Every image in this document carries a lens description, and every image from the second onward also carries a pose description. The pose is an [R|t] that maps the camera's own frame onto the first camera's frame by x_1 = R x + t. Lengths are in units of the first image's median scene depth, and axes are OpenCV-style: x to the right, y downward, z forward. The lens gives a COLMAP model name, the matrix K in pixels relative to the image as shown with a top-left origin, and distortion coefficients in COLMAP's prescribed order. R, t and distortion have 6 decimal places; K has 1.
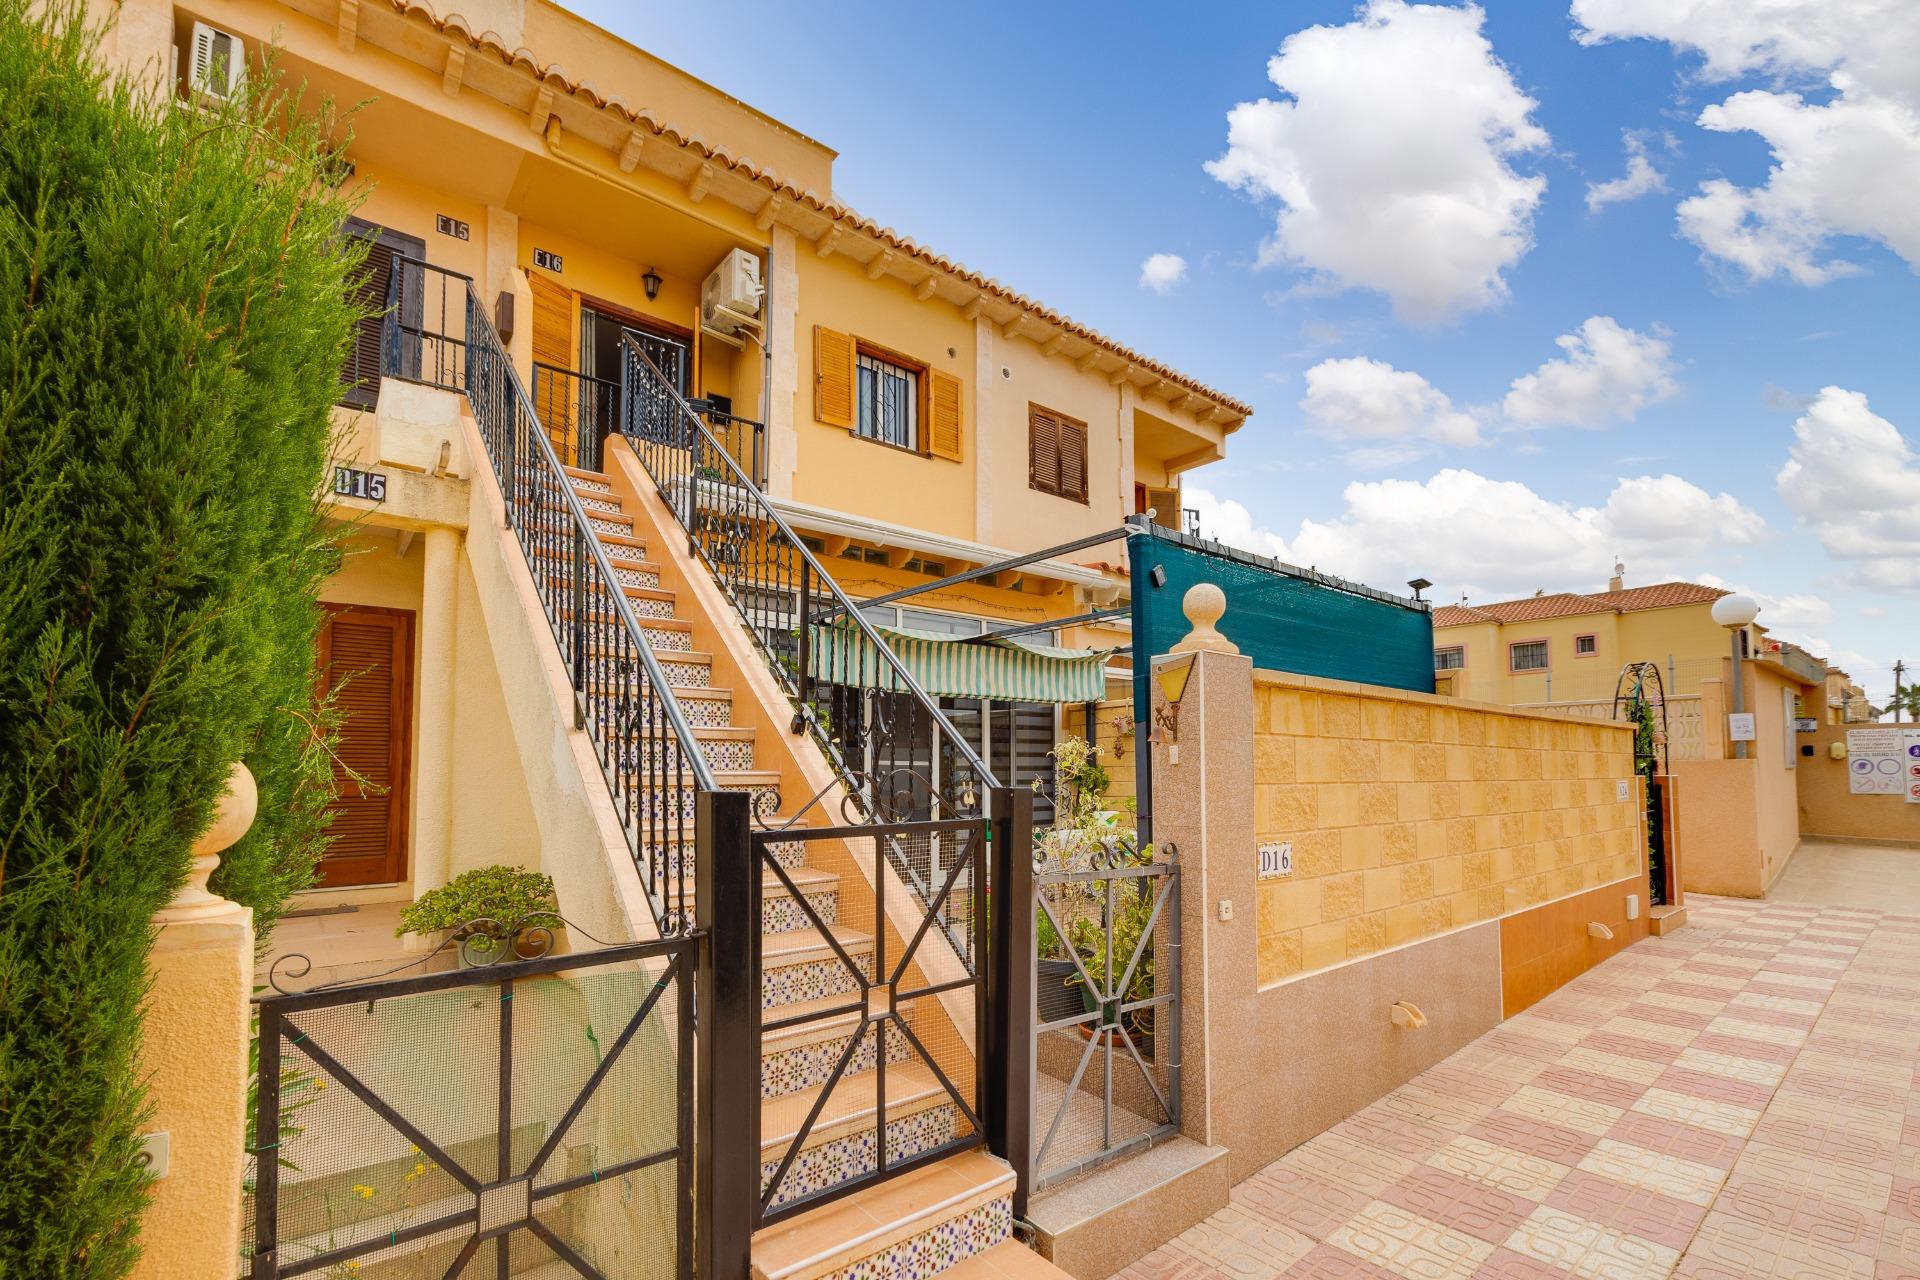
lens RADIAL K [[805.1, 0, 956.5], [0, 805.1, 652.6], [0, 0, 1]] dist [-0.001802, -0.000200]
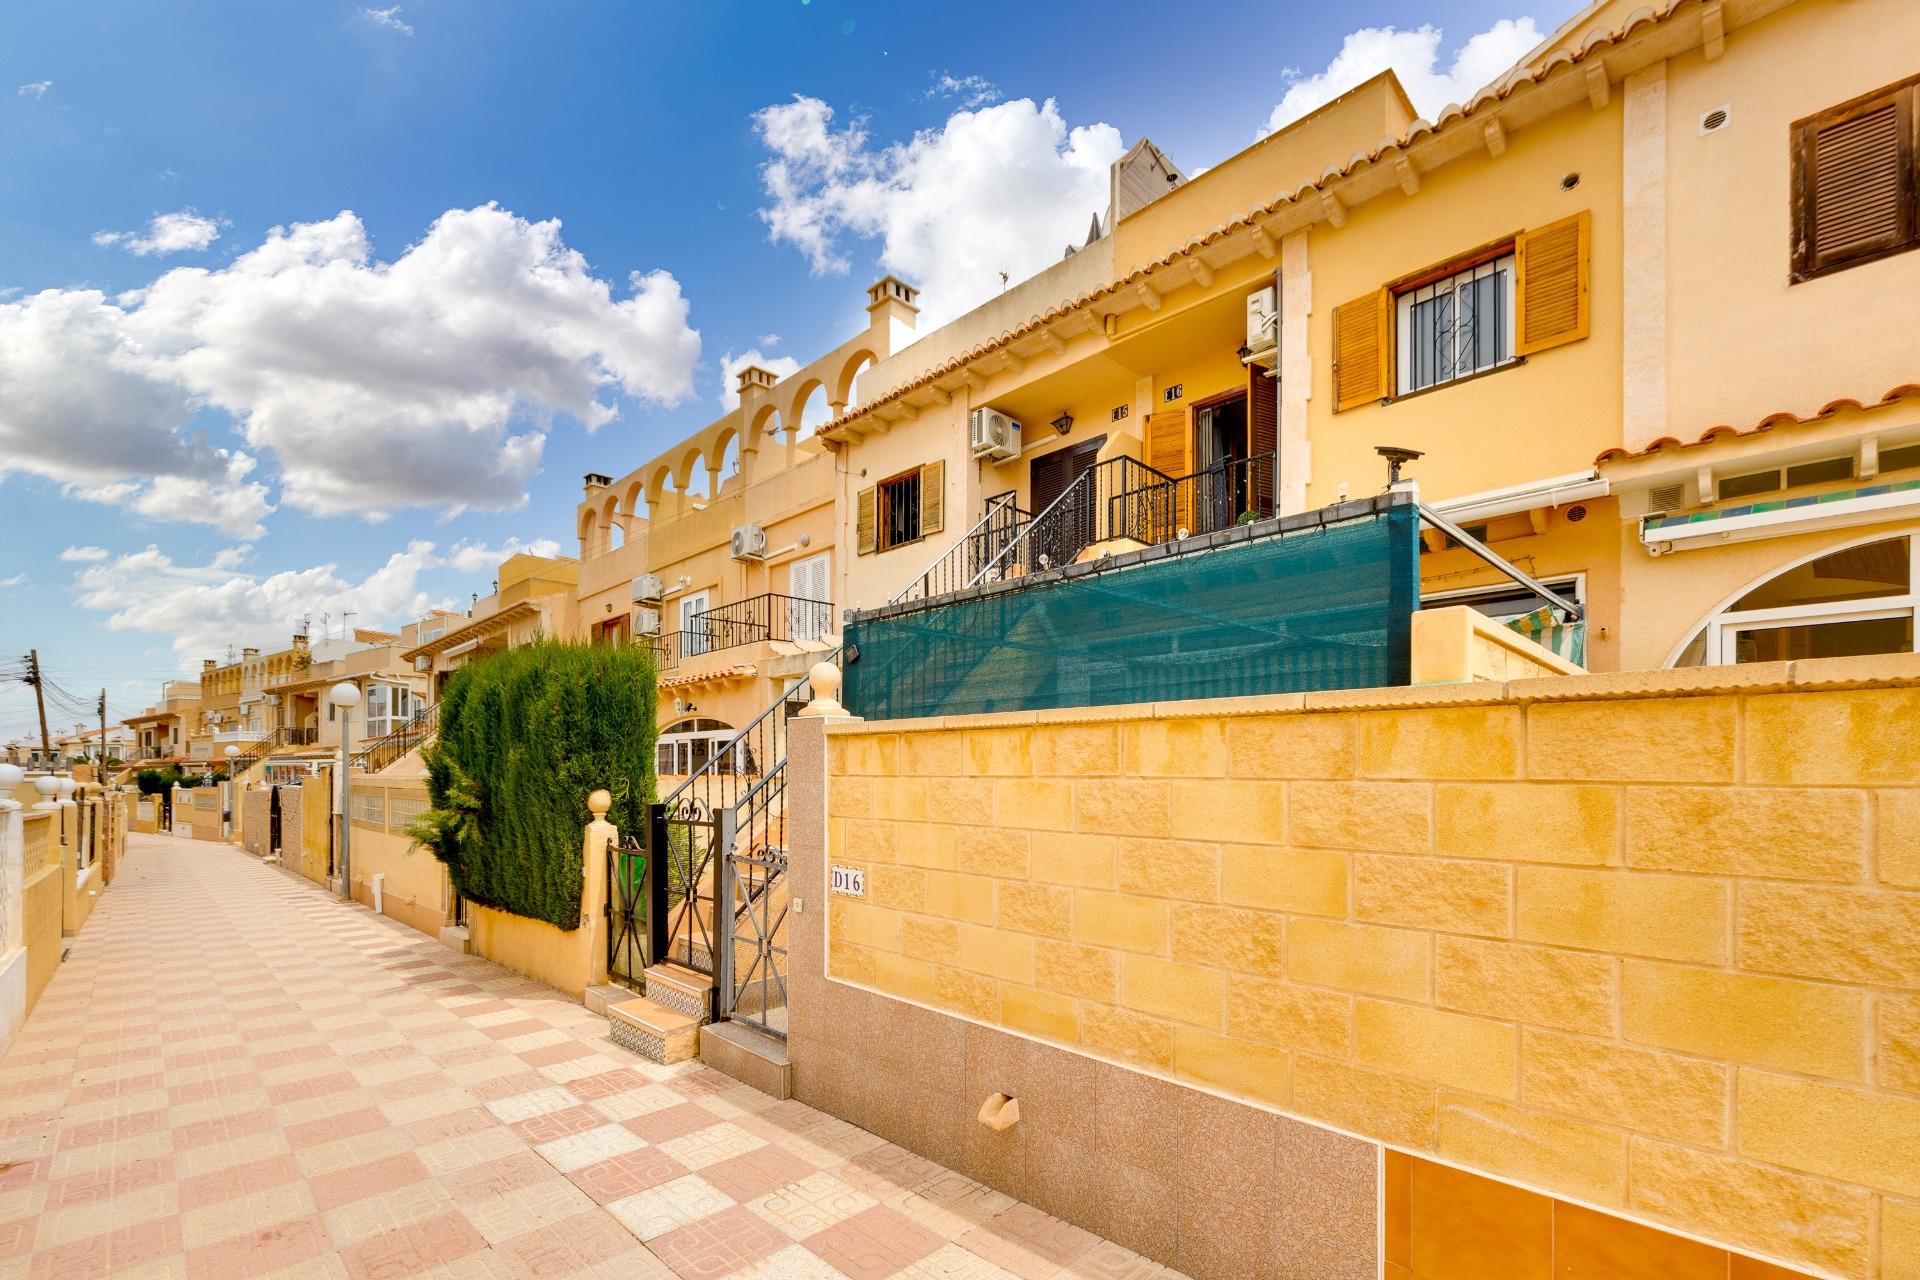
lens RADIAL K [[805.1, 0, 956.5], [0, 805.1, 652.6], [0, 0, 1]] dist [-0.001802, -0.000200]
pose [[0.121589, -0.142157, -0.982348, 0.680580], [0.141602, 0.982052, -0.124587, 0.039683], [0.982428, -0.123954, 0.139536, 0.428371]]
